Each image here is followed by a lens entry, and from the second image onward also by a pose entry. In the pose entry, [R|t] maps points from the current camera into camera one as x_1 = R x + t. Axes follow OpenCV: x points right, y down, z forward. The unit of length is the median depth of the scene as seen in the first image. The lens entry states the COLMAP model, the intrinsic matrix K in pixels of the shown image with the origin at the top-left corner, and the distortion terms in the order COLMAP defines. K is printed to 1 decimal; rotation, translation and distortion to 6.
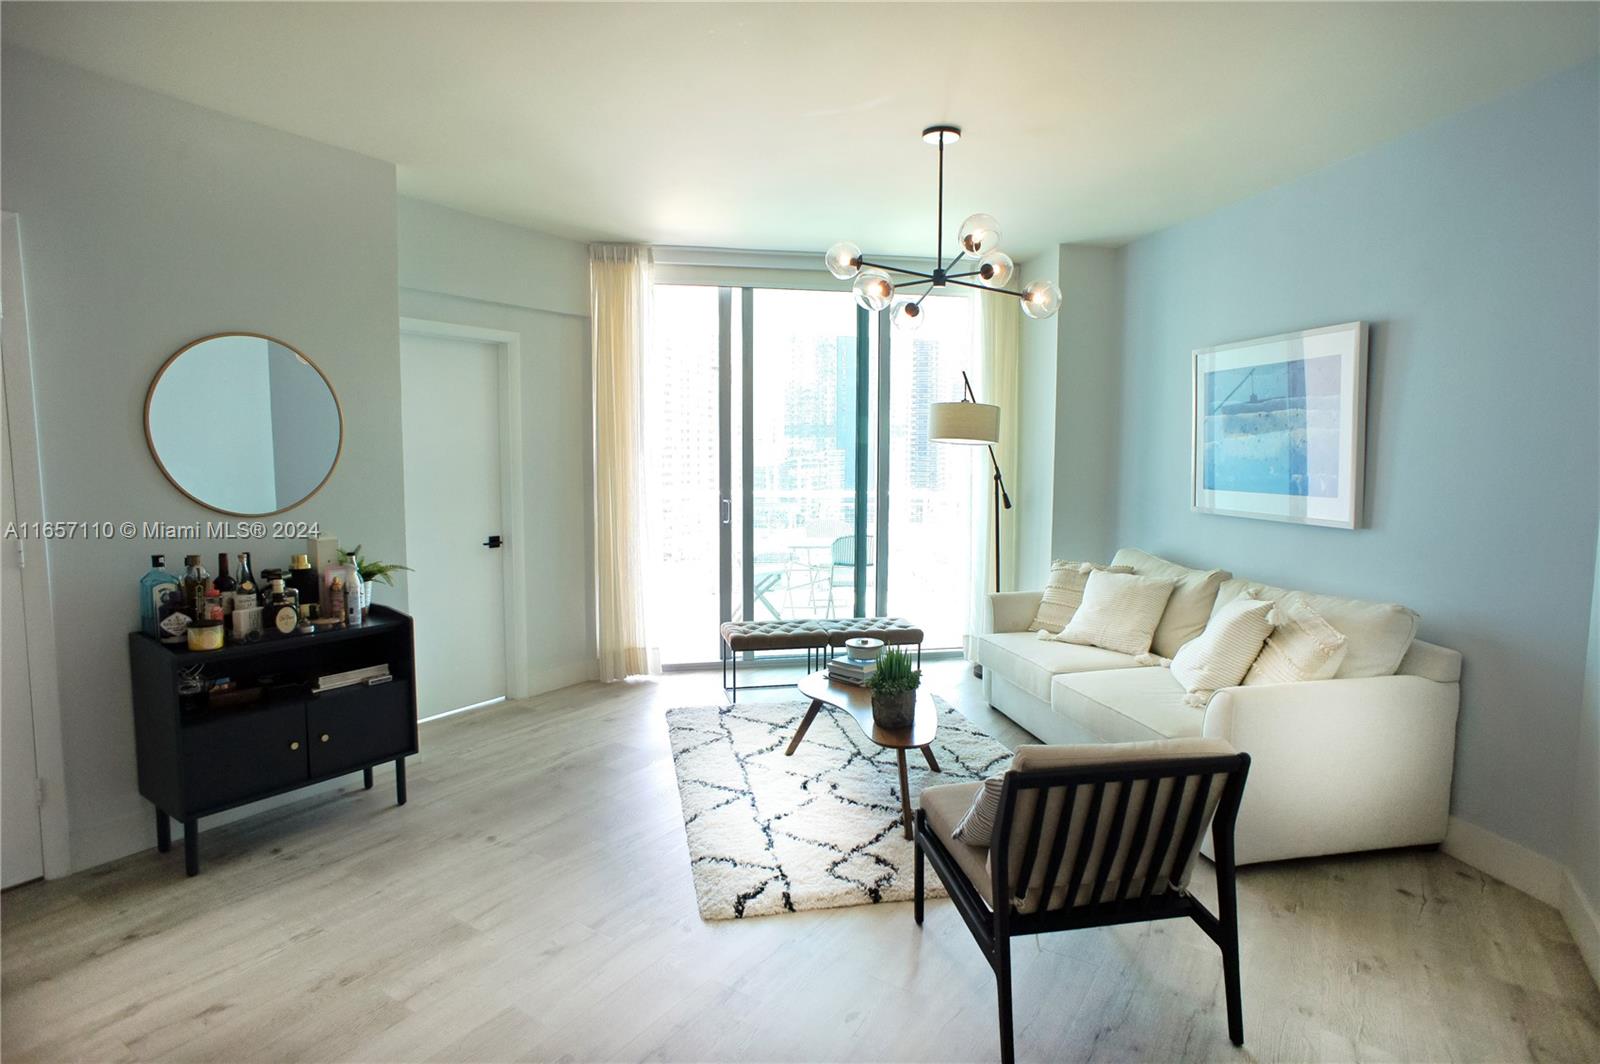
lens RADIAL K [[846.7, 0, 795.6], [0, 846.7, 528.7], [0, 0, 1]] dist [-0.073528, 0.046023]
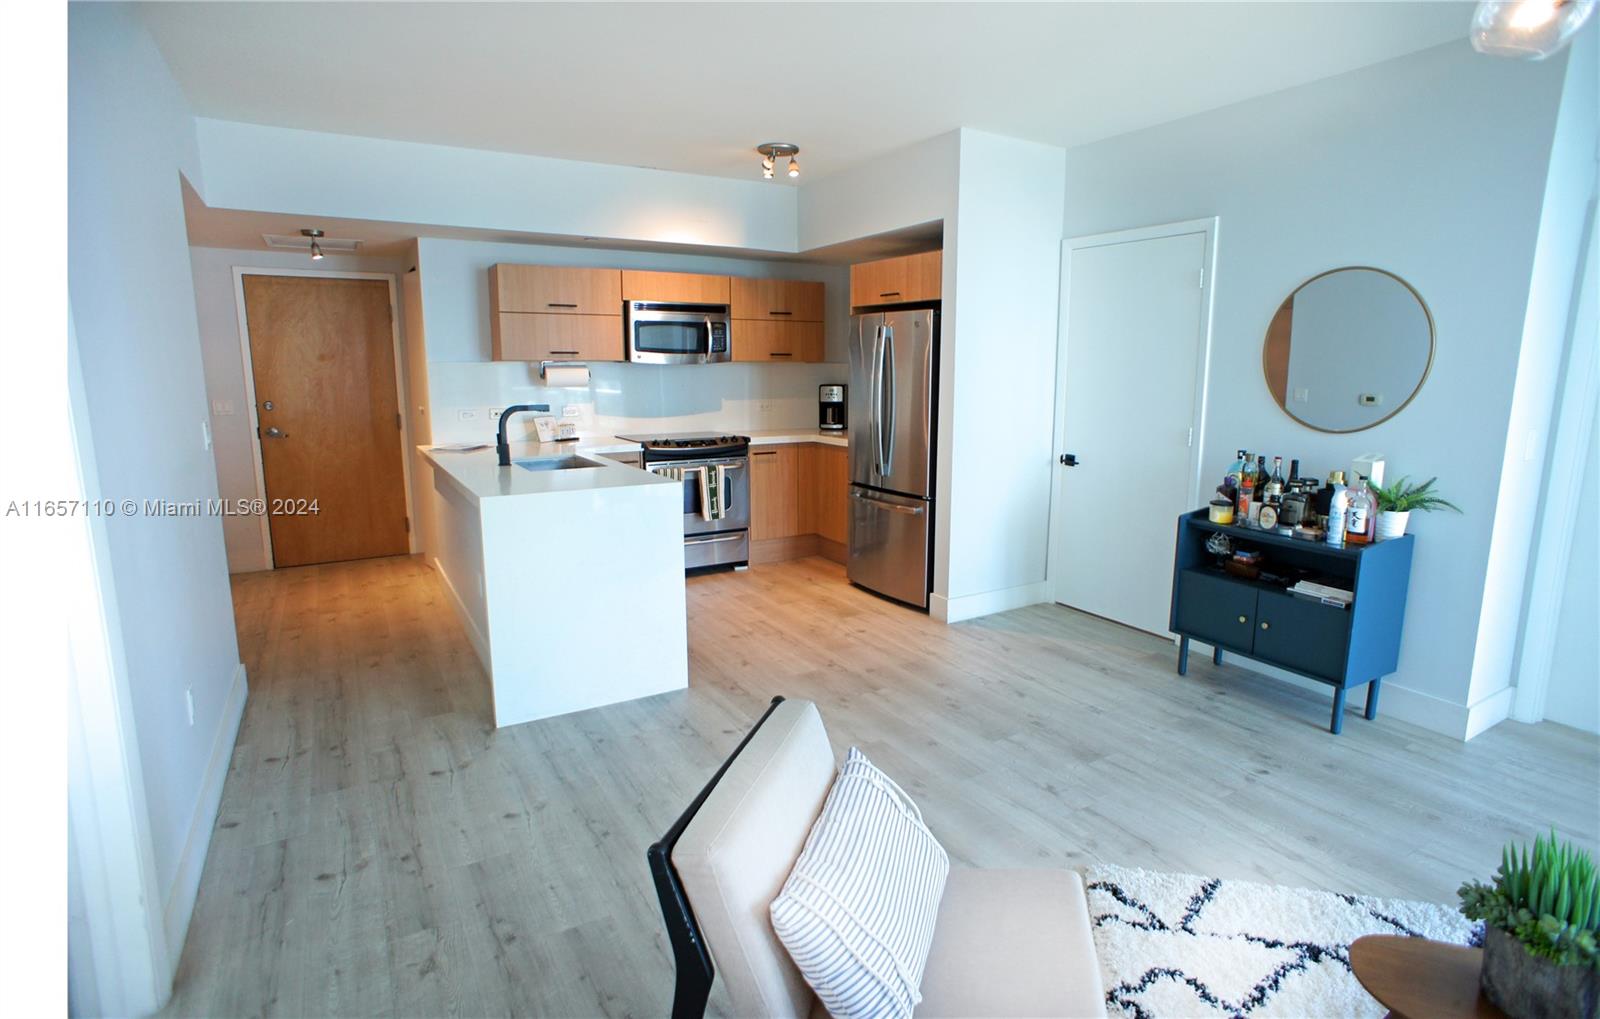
lens RADIAL K [[824.8, 0, 829.1], [0, 824.8, 507.1], [0, 0, 1]] dist [-0.074763, 0.058238]
pose [[-0.416797, 0.149088, -0.896690, 0.594616], [-0.089807, 0.974878, 0.203832, -0.073263], [0.904553, 0.165486, -0.392937, 0.778482]]
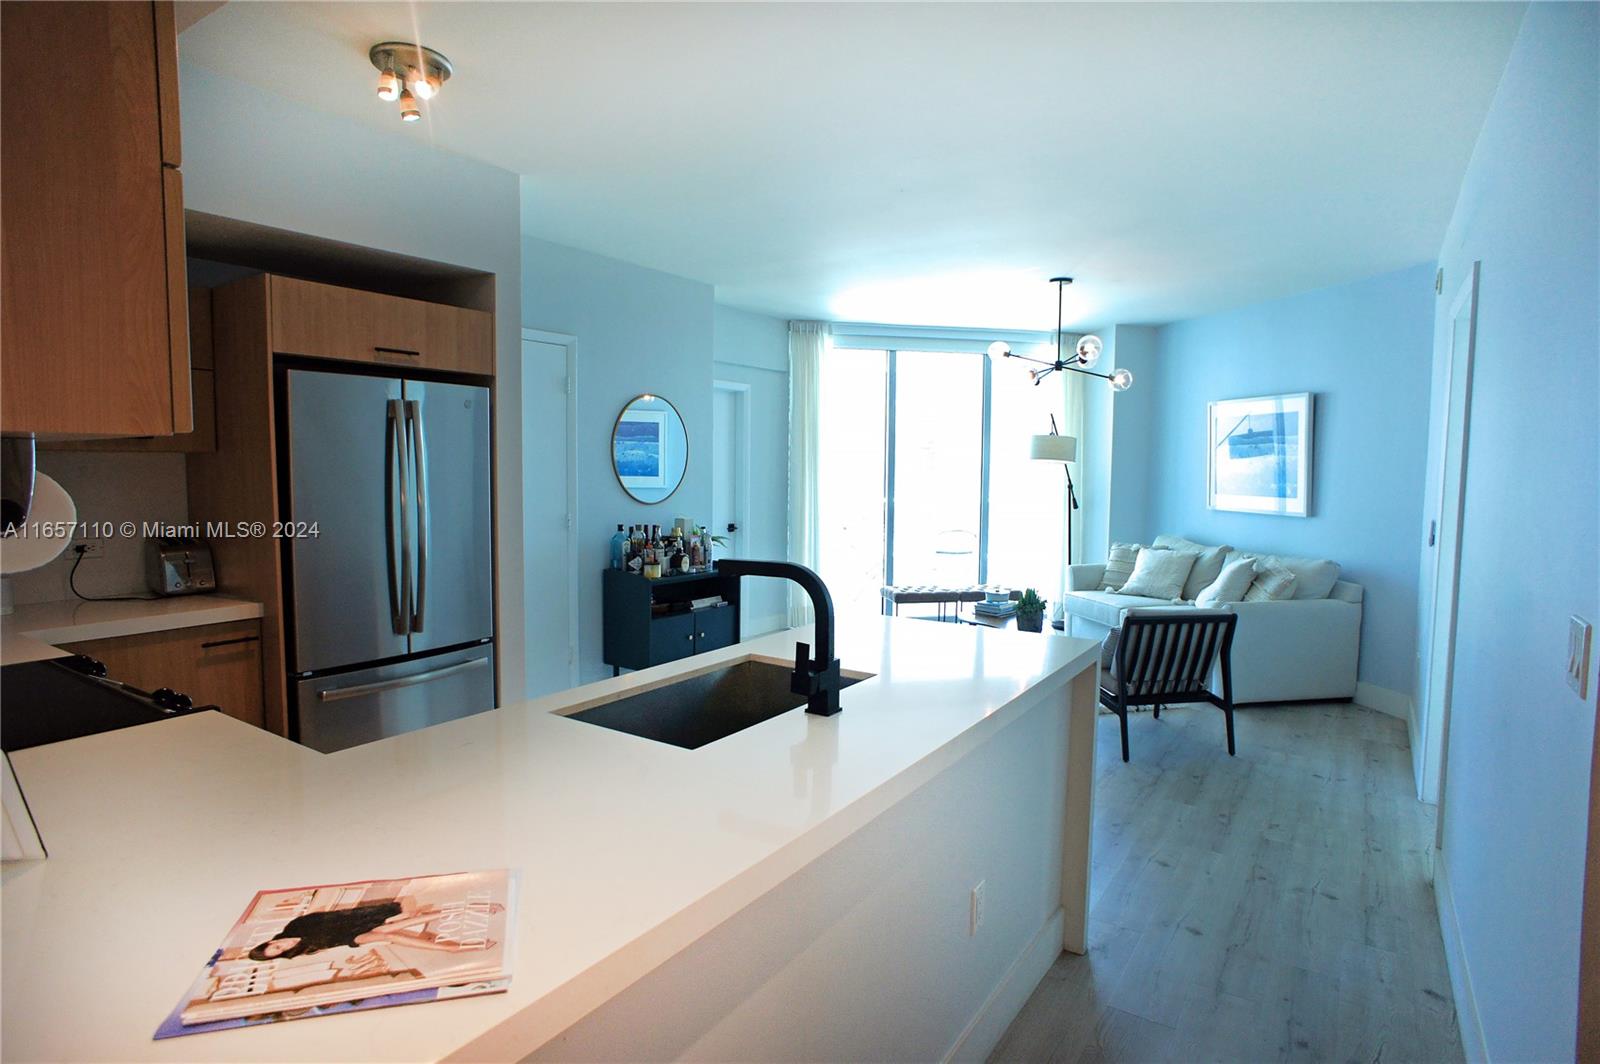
lens RADIAL K [[863.7, 0, 800.0], [0, 863.7, 532.0], [0, 0, 1]] dist [-0.072159, 0.052713]
pose [[0.999981, 0.006118, 0.000239, -0.332496], [-0.006115, 0.999892, -0.013338, 0.058058], [-0.000320, 0.013336, 0.999911, -0.684245]]
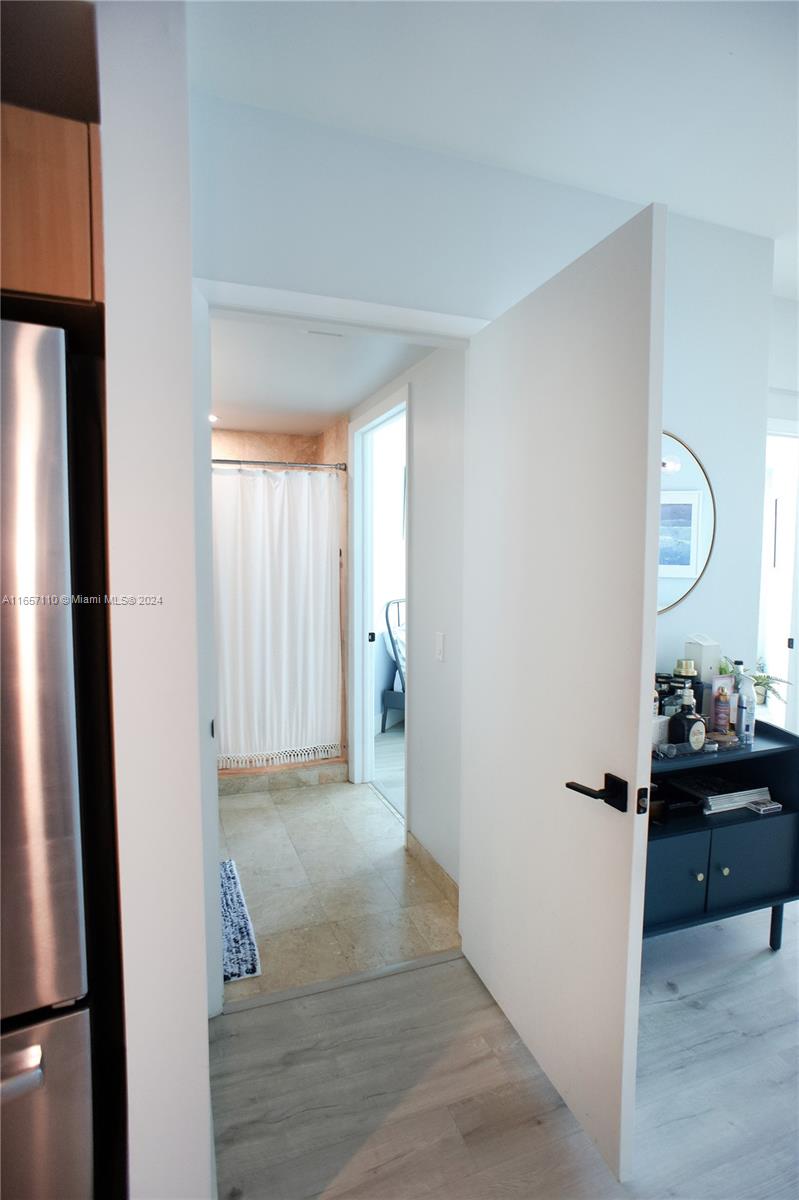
lens RADIAL K [[647.8, 0, 402.4], [0, 647.8, 598.9], [0, 0, 1]] dist [-0.072159, 0.052713]
pose [[0.822450, 0.040781, -0.567374, -0.430132], [-0.051386, 0.998675, -0.002706, -0.017664], [0.566512, 0.031381, 0.823456, 0.209230]]
